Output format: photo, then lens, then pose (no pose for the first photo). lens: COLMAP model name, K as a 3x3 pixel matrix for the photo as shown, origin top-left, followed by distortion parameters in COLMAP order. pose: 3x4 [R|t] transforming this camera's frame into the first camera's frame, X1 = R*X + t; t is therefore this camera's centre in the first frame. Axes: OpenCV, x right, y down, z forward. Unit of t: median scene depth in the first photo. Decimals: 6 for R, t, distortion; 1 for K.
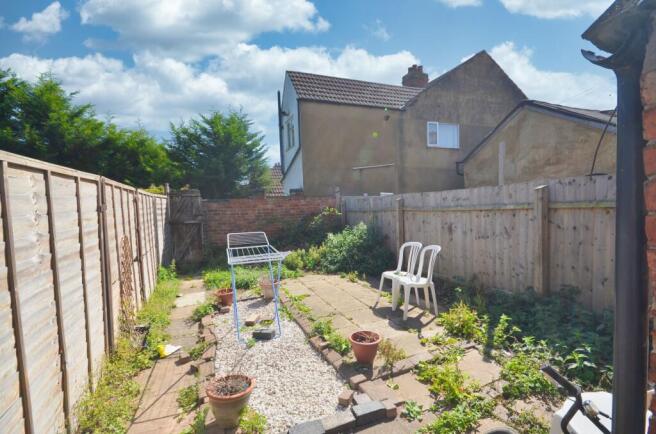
lens RADIAL K [[317.6, 0, 329.1], [0, 317.6, 228.2], [0, 0, 1]] dist [0.027983, -0.018948]
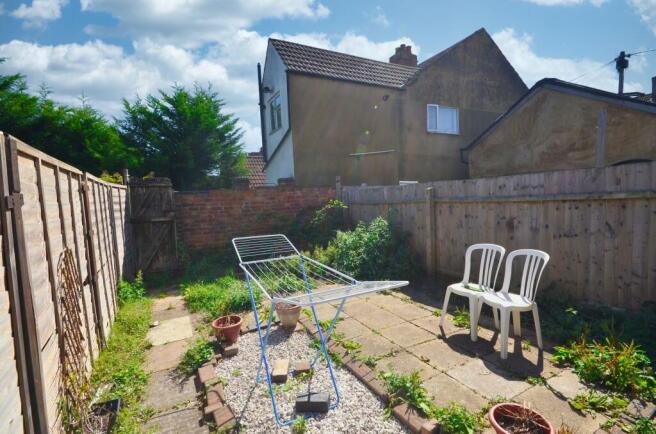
lens RADIAL K [[317.6, 0, 329.1], [0, 317.6, 228.2], [0, 0, 1]] dist [0.027983, -0.018948]
pose [[0.993584, -0.018095, 0.111642, -0.120164], [0.015592, 0.999608, 0.023256, -0.011039], [-0.112019, -0.021366, 0.993476, 0.194773]]
